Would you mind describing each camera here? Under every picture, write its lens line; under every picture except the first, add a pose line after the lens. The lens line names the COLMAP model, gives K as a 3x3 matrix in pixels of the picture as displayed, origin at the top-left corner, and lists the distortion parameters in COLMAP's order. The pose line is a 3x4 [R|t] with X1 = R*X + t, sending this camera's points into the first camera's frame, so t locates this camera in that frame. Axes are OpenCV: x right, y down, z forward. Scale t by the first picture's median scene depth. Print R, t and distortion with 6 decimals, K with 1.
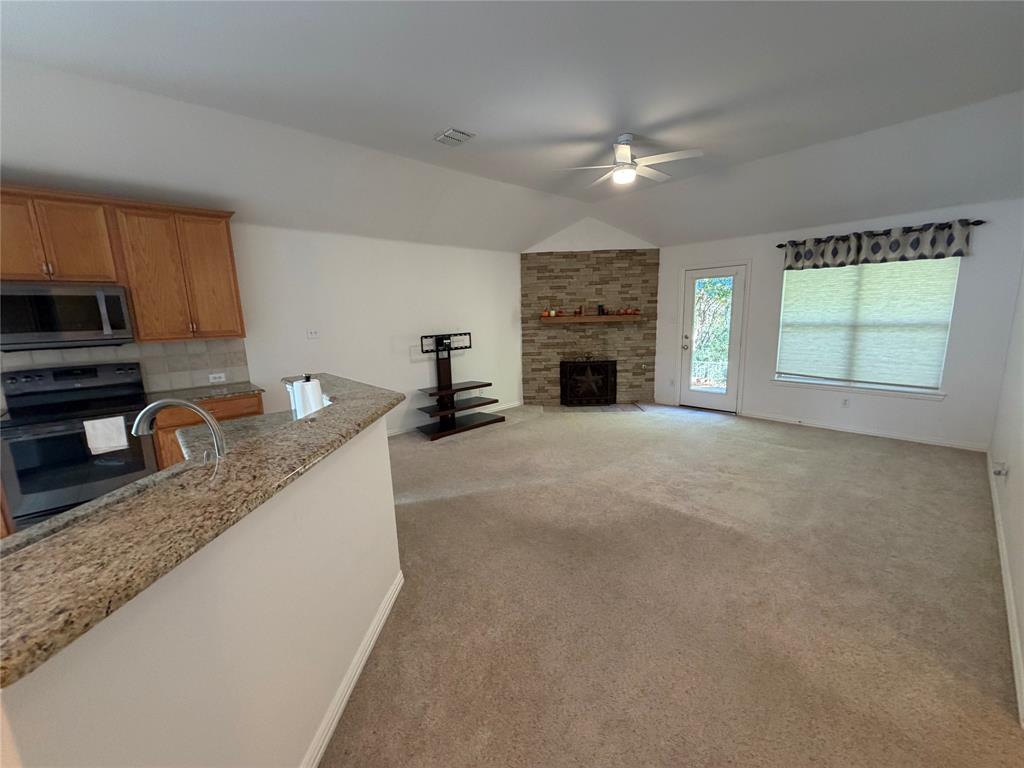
lens RADIAL K [[406.6, 0, 509.9], [0, 406.6, 385.8], [0, 0, 1]] dist [-0.001051, -0.000155]
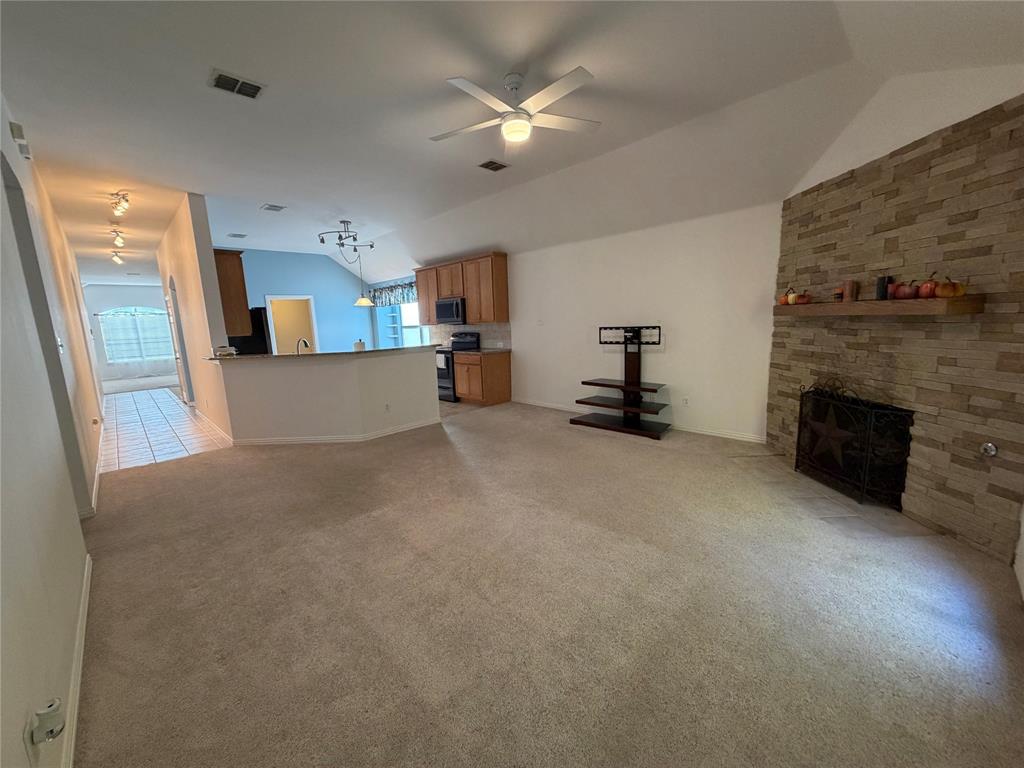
lens RADIAL K [[406.6, 0, 509.9], [0, 406.6, 385.8], [0, 0, 1]] dist [-0.001051, -0.000155]
pose [[0.034241, 0.187839, -0.981603, 0.662512], [-0.139612, 0.973447, 0.181408, -0.107378], [0.989614, 0.130832, 0.059557, 0.591913]]
